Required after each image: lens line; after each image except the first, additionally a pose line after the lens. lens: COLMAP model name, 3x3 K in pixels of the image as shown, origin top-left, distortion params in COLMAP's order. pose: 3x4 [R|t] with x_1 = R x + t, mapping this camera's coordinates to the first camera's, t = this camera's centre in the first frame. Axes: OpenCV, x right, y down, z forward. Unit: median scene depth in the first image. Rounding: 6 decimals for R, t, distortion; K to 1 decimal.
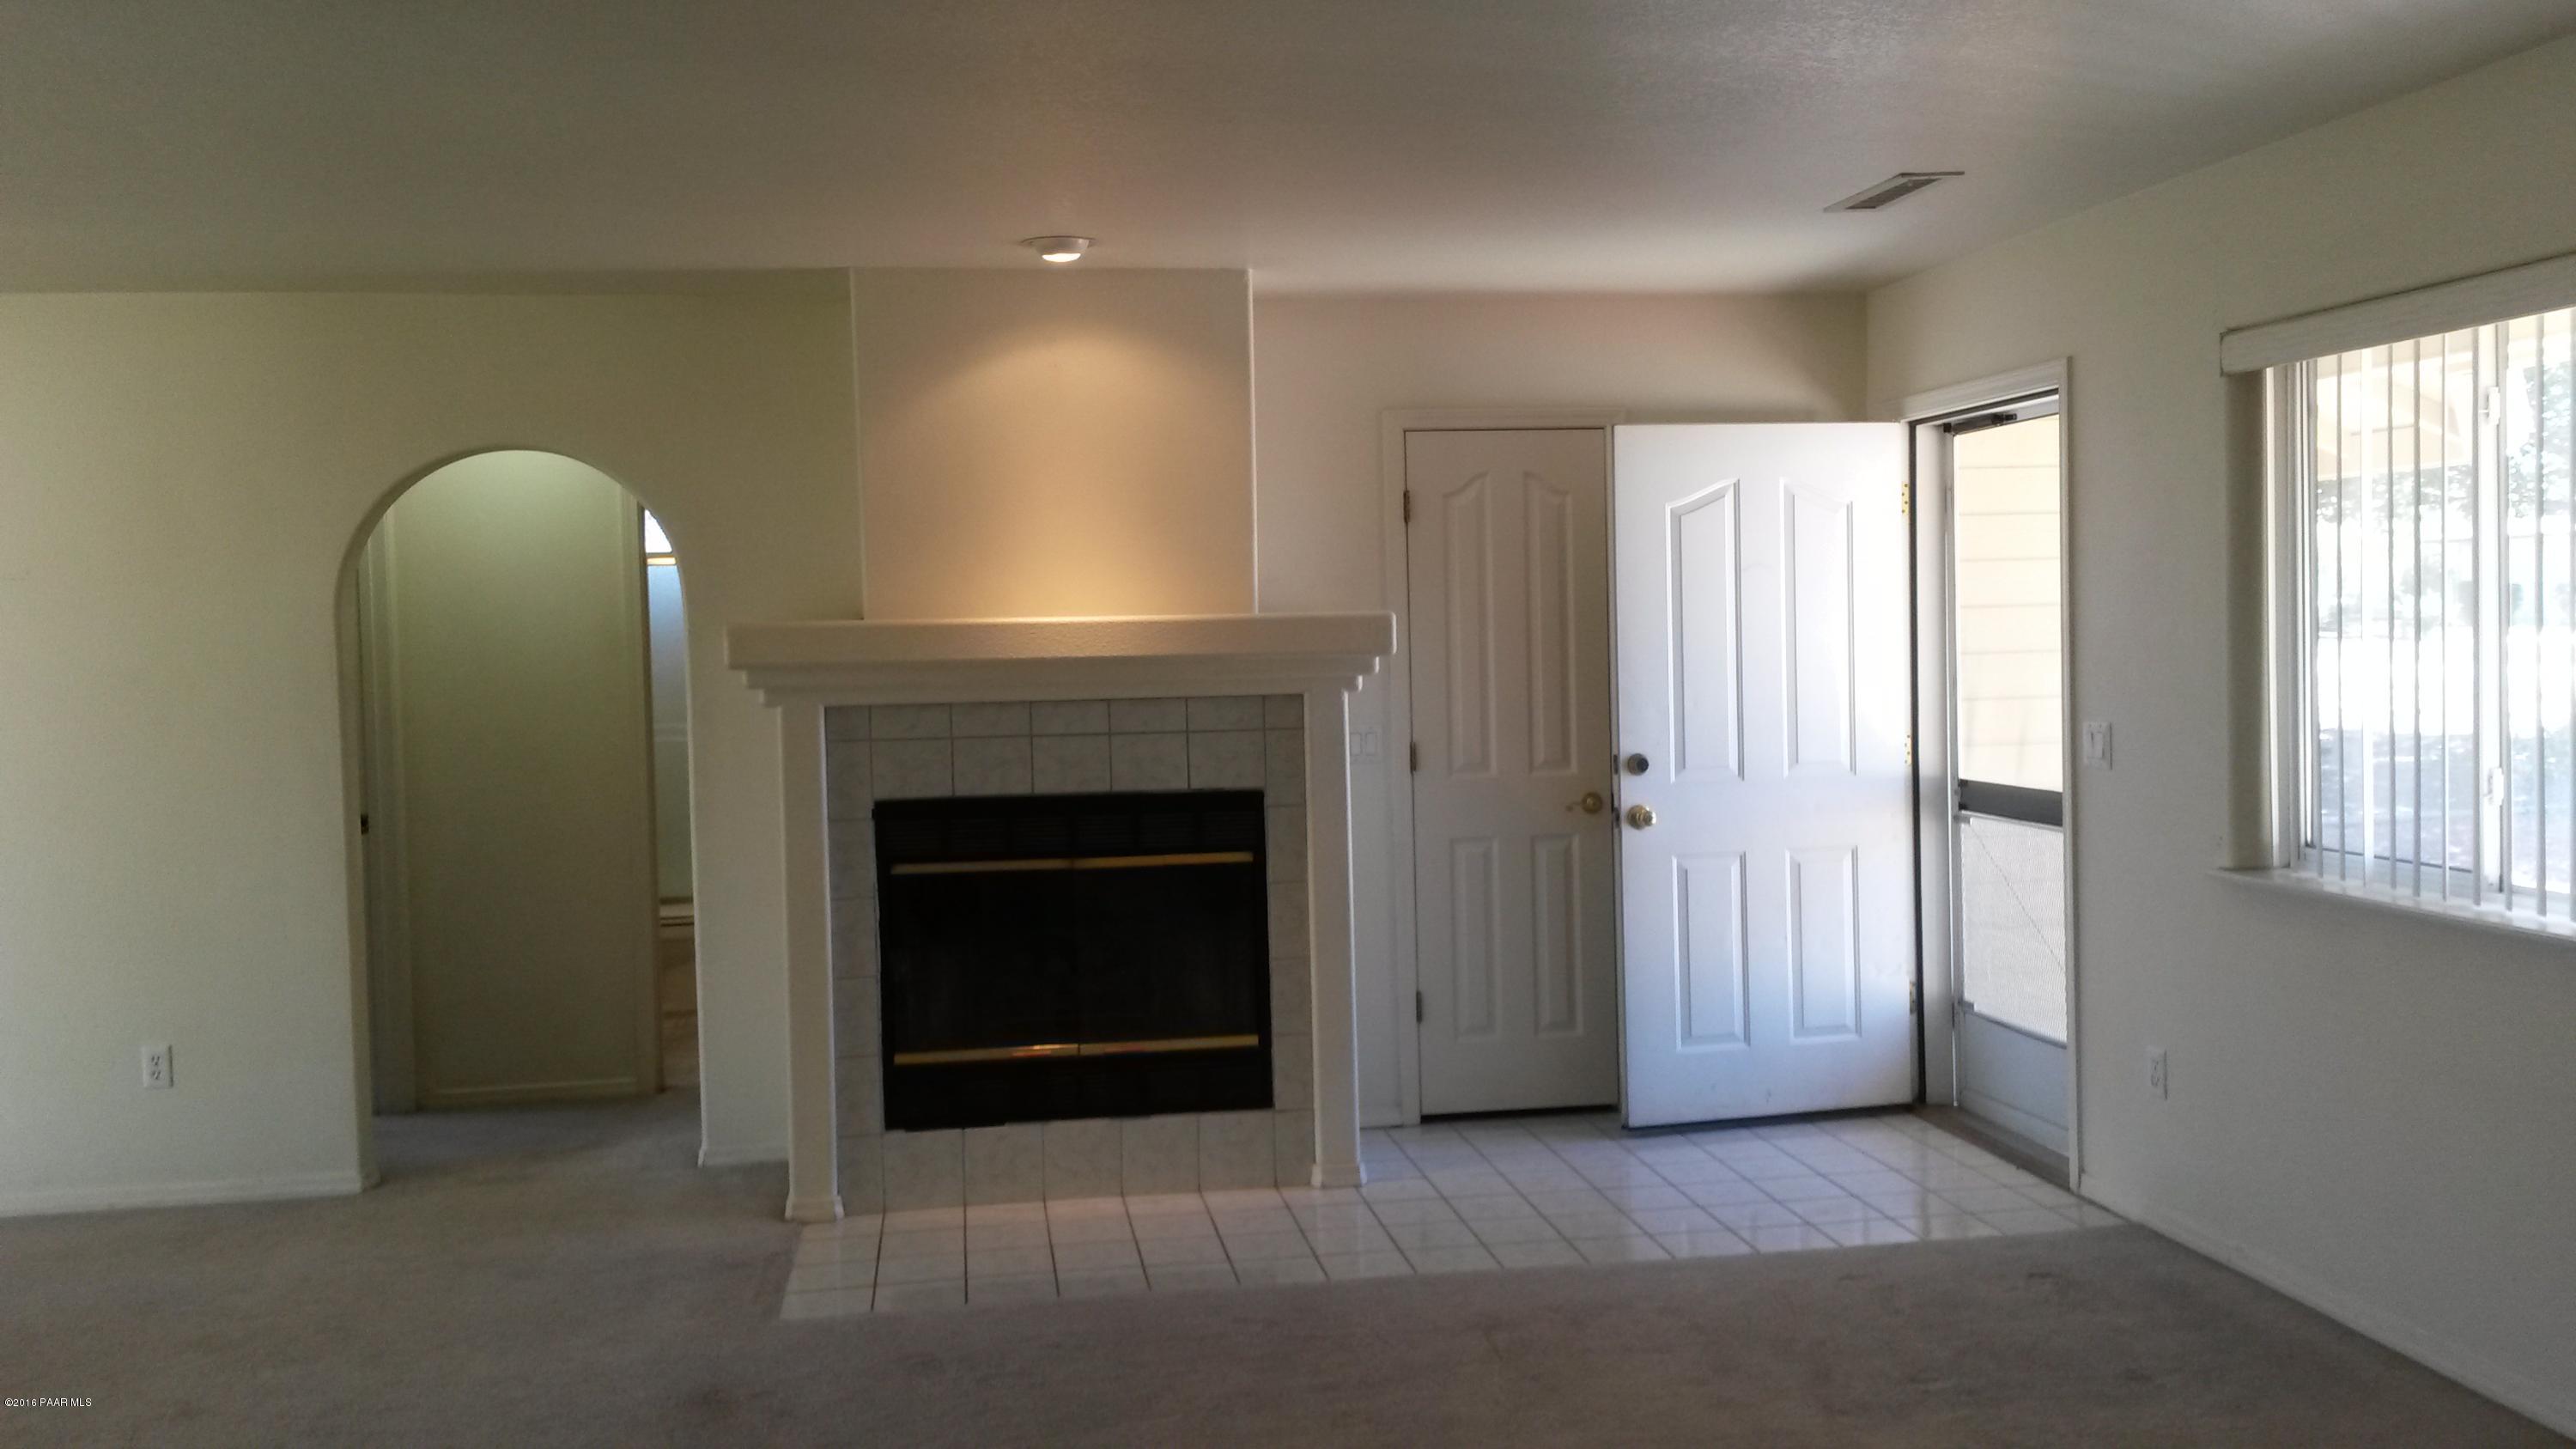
lens RADIAL K [[2116.1, 0, 1288.0], [0, 2116.1, 724.5], [0, 0, 1]] dist [0.035595, -0.003835]
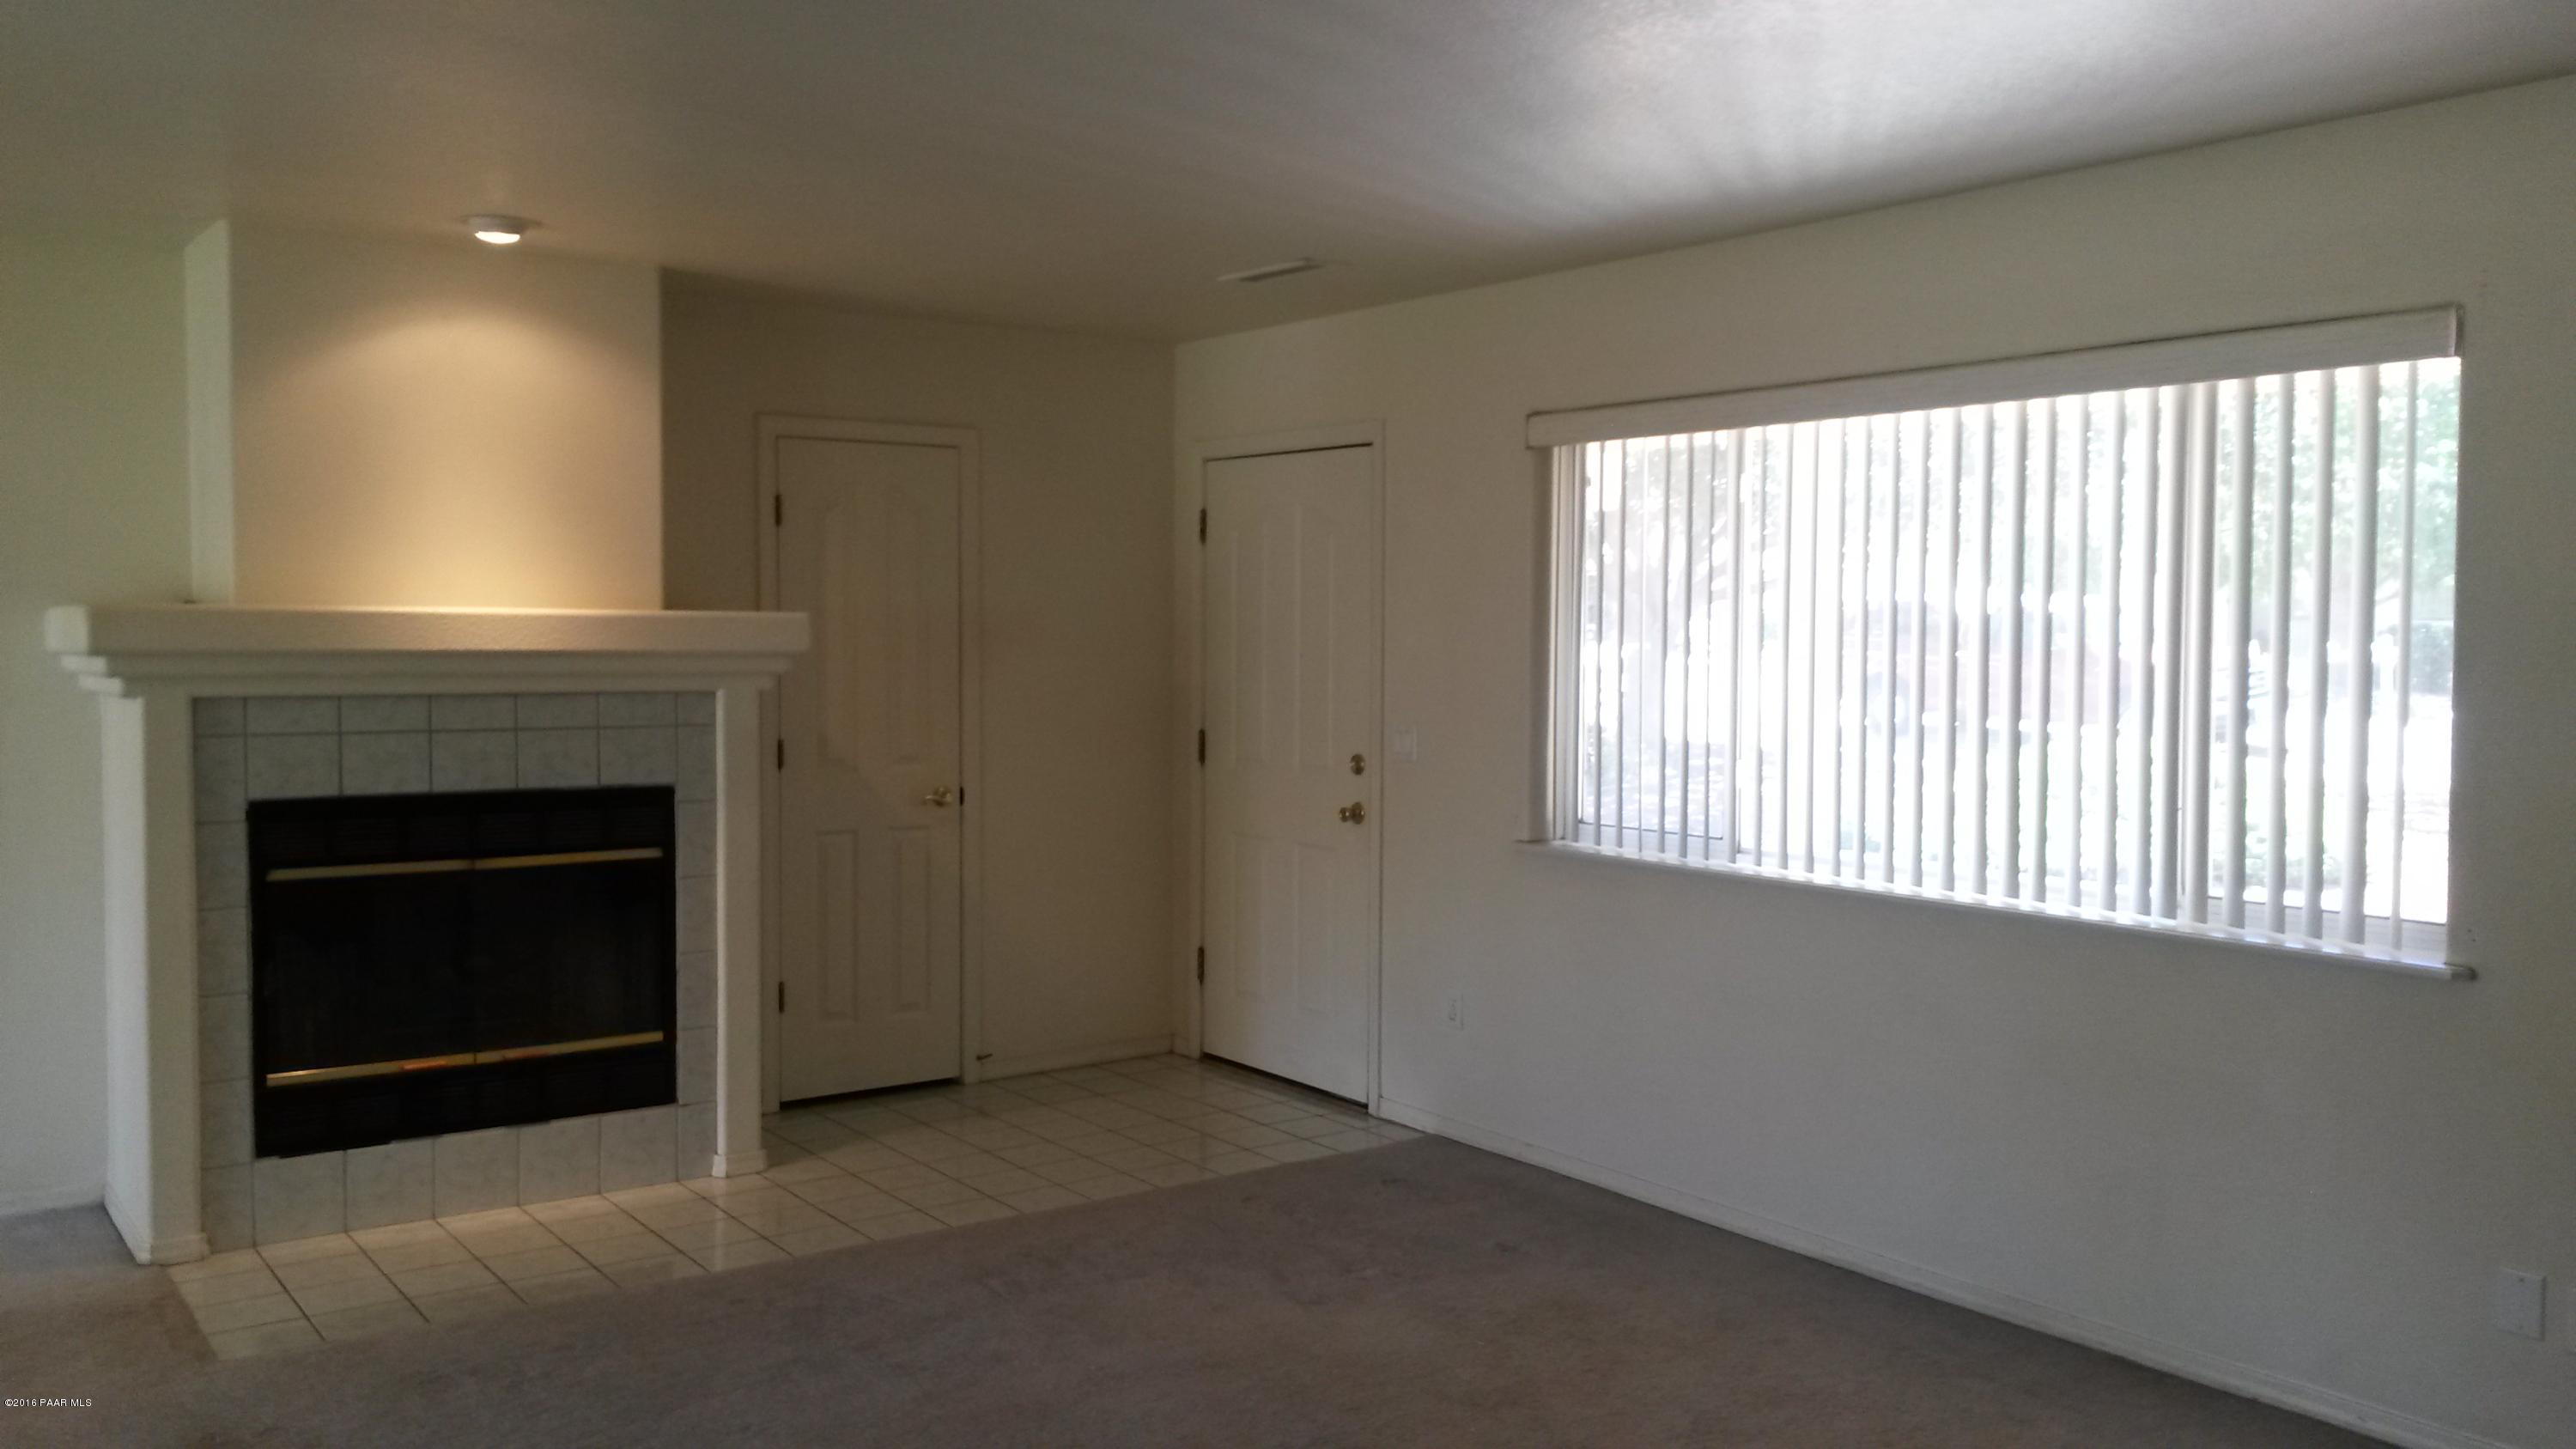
lens RADIAL K [[2071.3, 0, 1288.0], [0, 2071.3, 724.5], [0, 0, 1]] dist [0.213034, -0.408996]
pose [[0.892630, 0.006573, 0.450742, -0.206671], [-0.004563, 0.999974, -0.005545, 0.005900], [-0.450767, 0.002892, 0.892637, -0.027521]]
